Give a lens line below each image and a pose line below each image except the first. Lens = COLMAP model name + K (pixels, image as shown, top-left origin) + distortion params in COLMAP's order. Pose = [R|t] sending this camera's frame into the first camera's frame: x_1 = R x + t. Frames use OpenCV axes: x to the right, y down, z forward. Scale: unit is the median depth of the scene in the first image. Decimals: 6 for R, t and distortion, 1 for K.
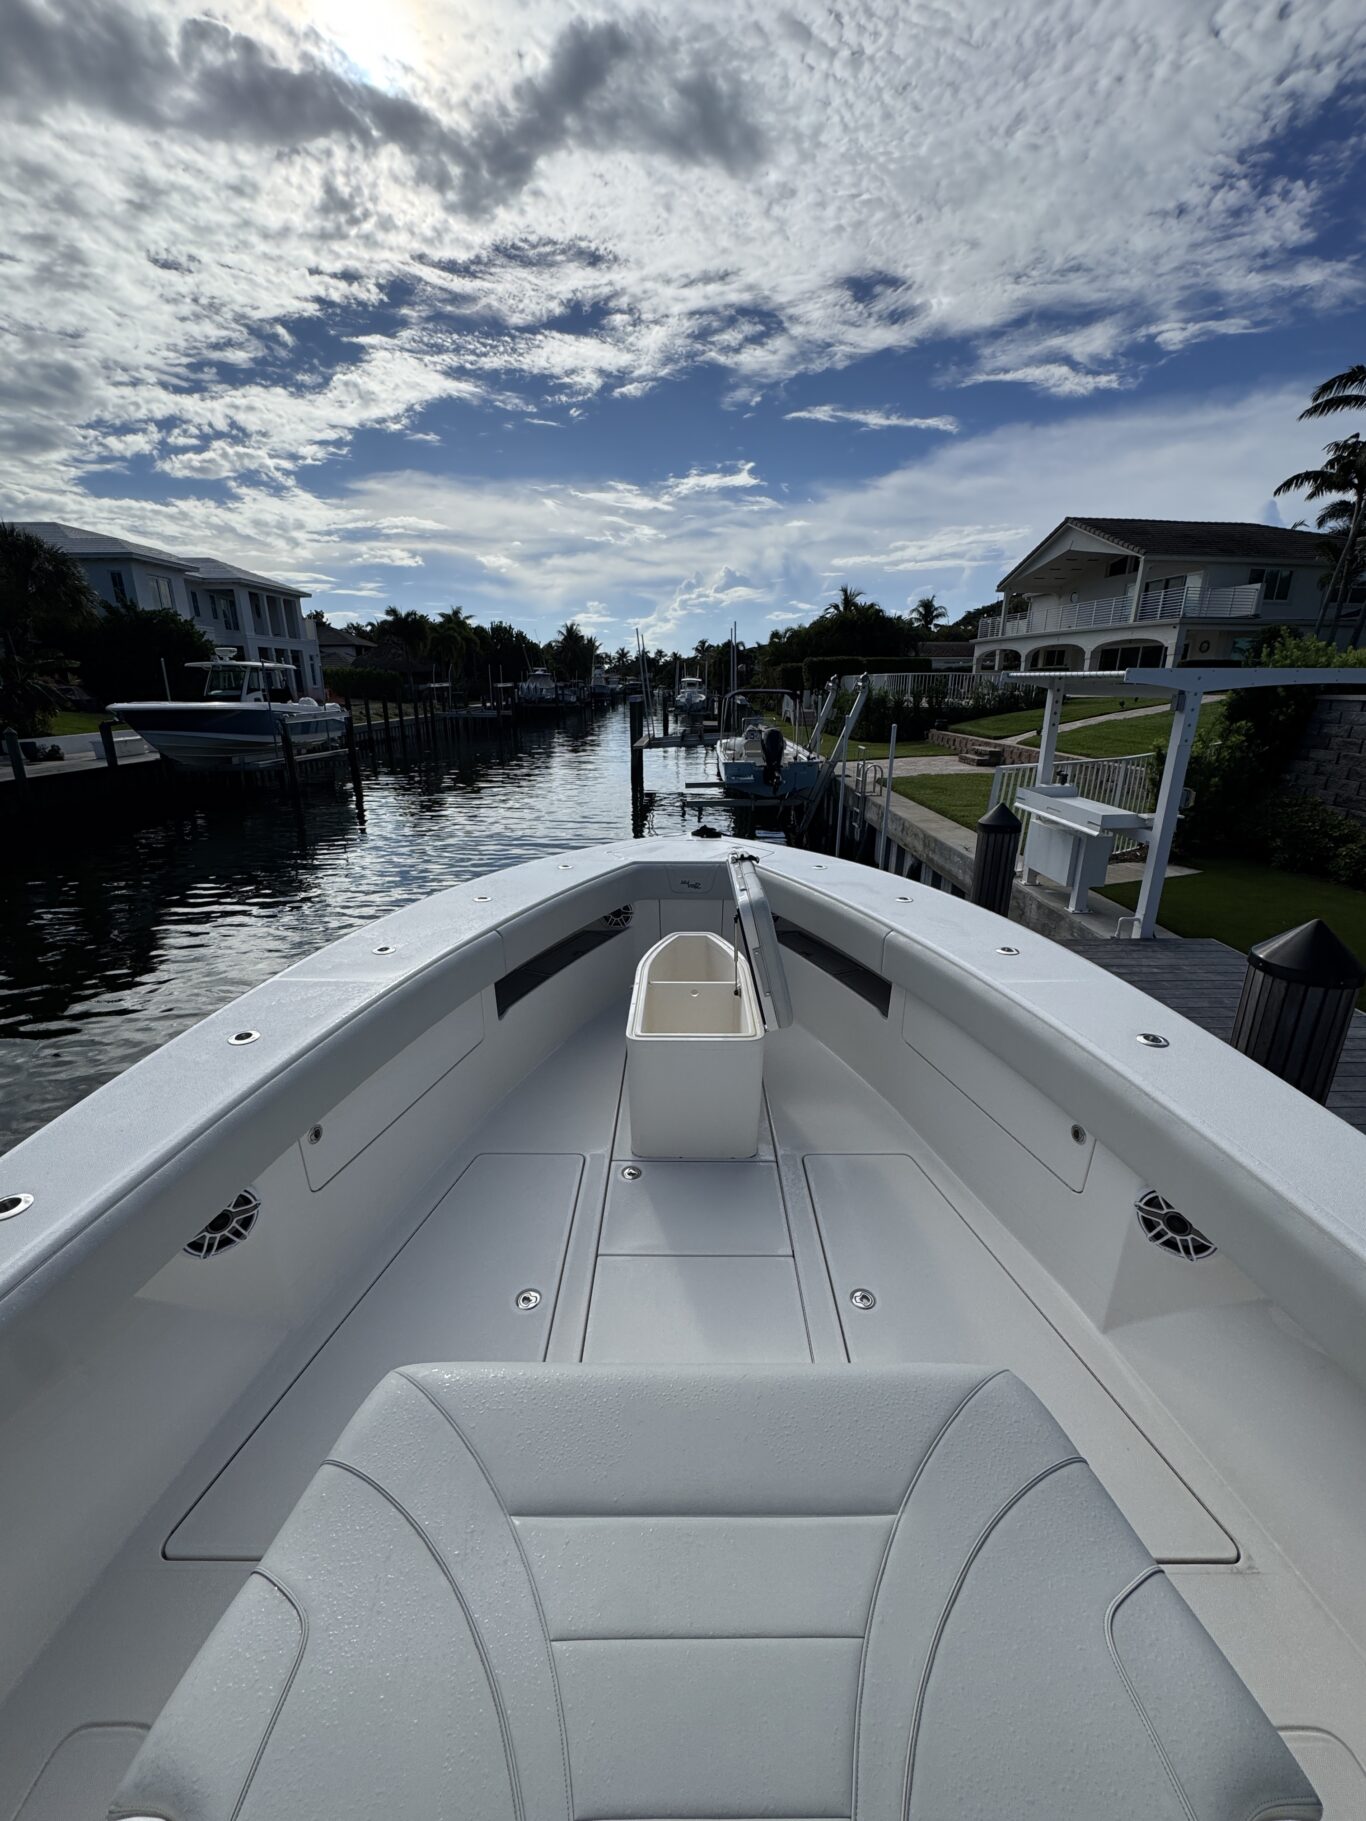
lens RADIAL K [[728.7, 0, 684.3], [0, 728.7, 909.6], [0, 0, 1]] dist [-0.002790, 0.000016]
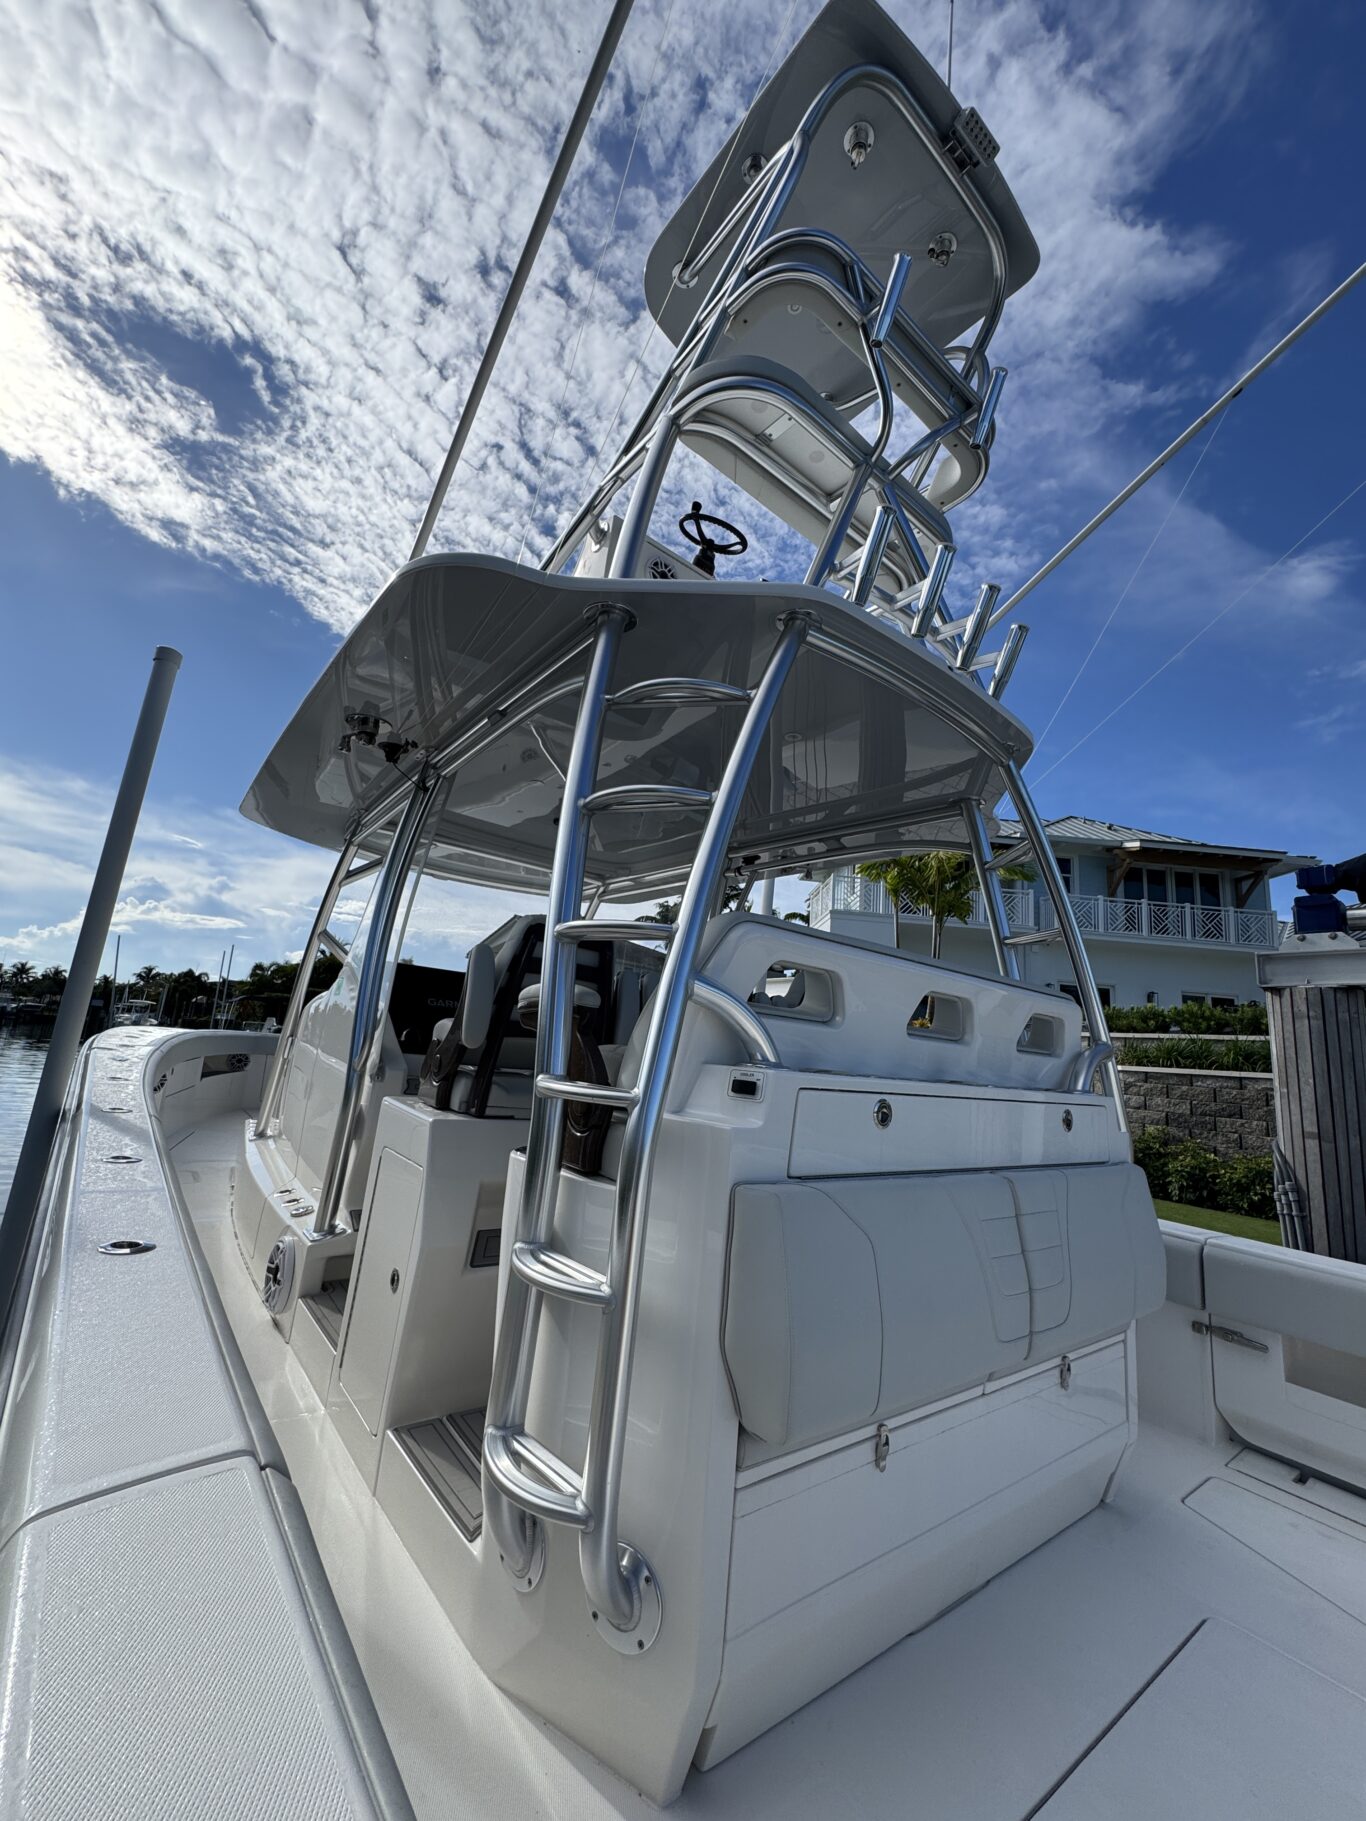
lens RADIAL K [[729.4, 0, 683.7], [0, 729.4, 907.1], [0, 0, 1]] dist [-0.000297, -0.000370]
pose [[0.780868, 0.189199, 0.595356, -0.073112], [0.109054, 0.897113, -0.428131, 0.106159], [-0.615103, 0.399240, 0.679894, -0.201781]]
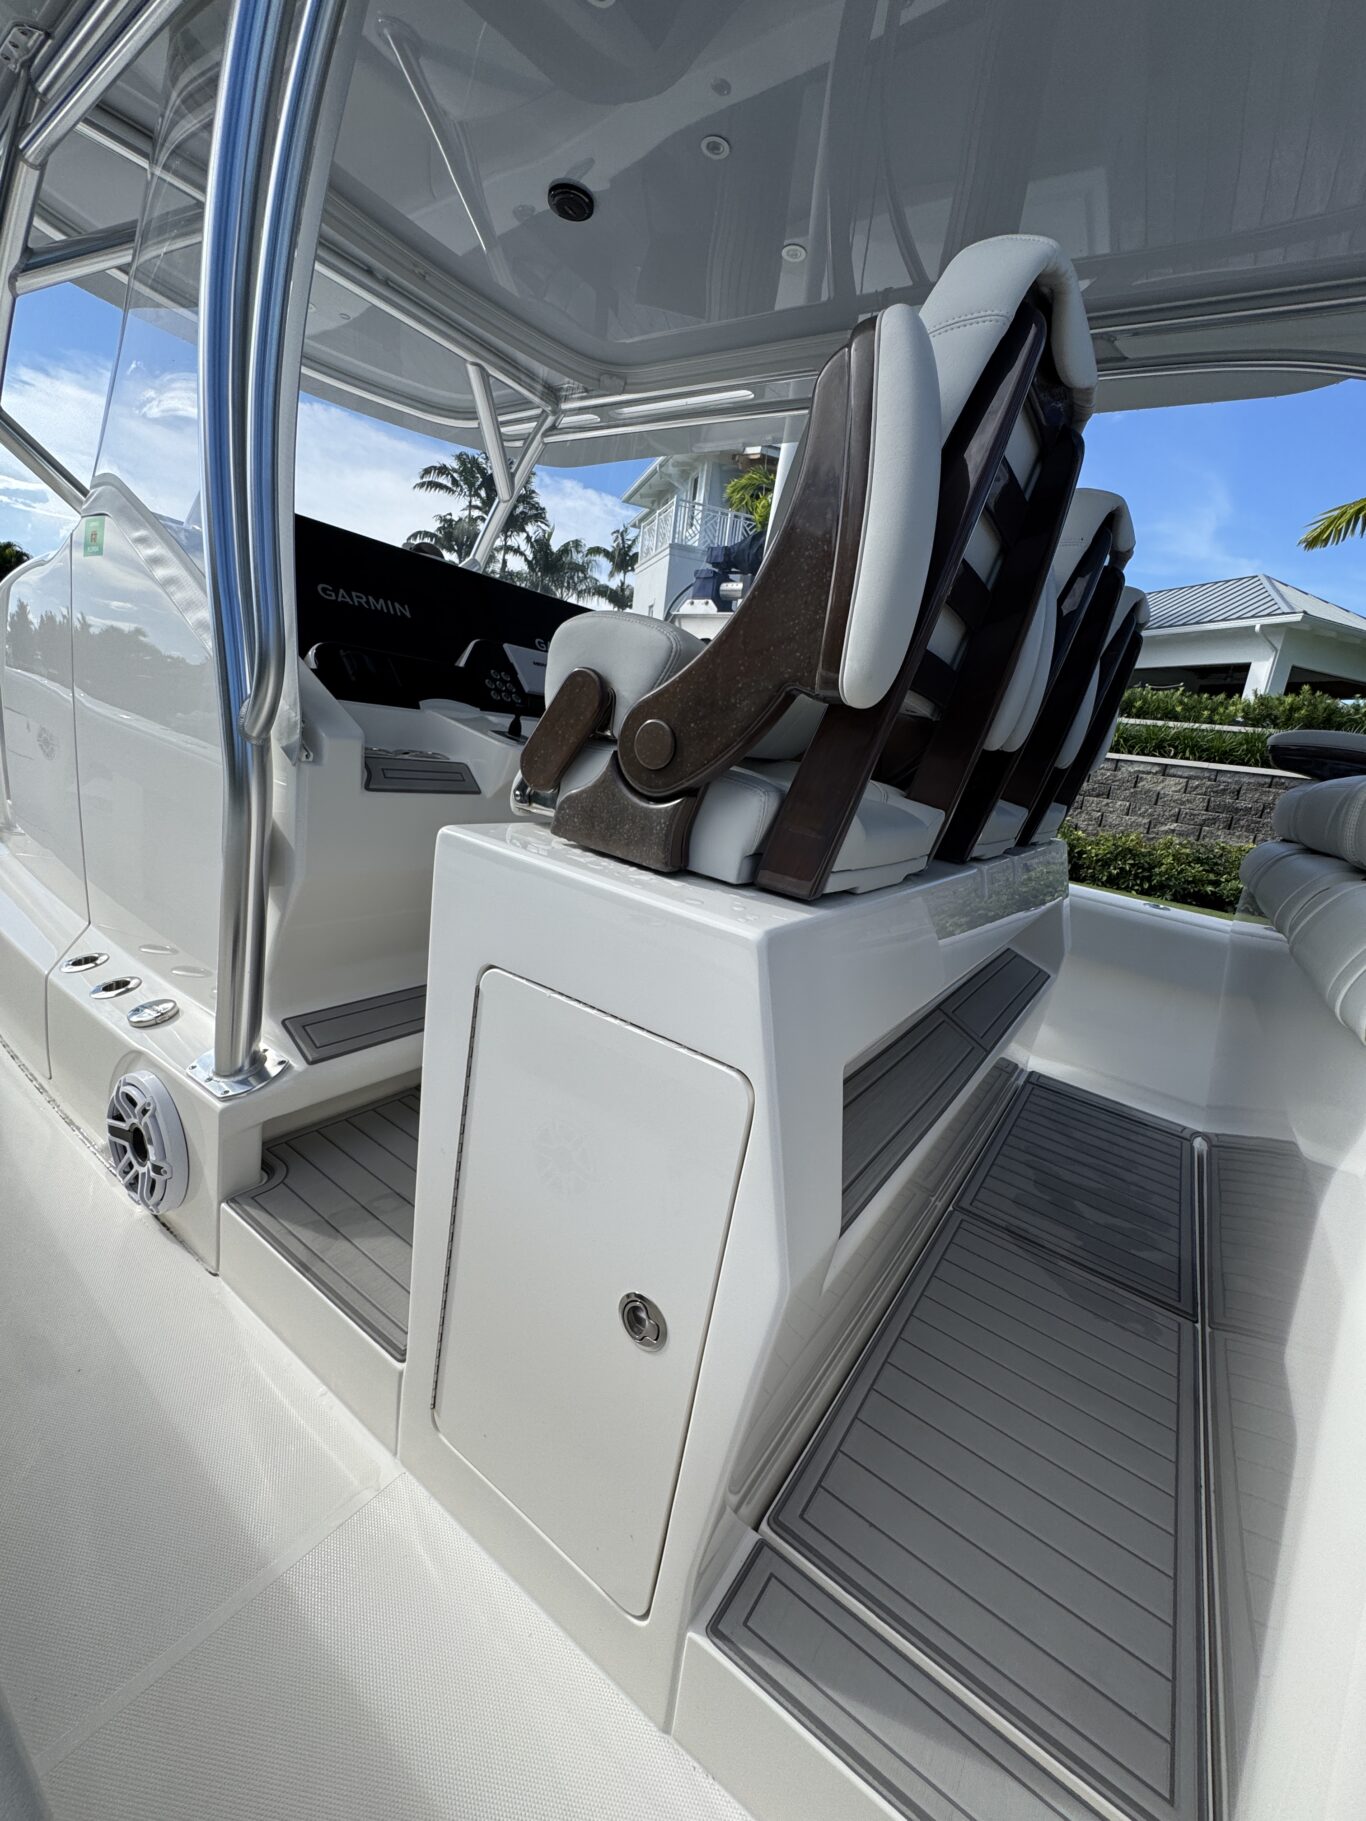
lens RADIAL K [[728.7, 0, 684.3], [0, 728.7, 909.6], [0, 0, 1]] dist [-0.002790, 0.000016]
pose [[0.564580, -0.120509, 0.816534, -0.063613], [0.128563, 0.990049, 0.057224, 0.085247], [-0.815305, 0.072668, 0.574454, -0.126880]]
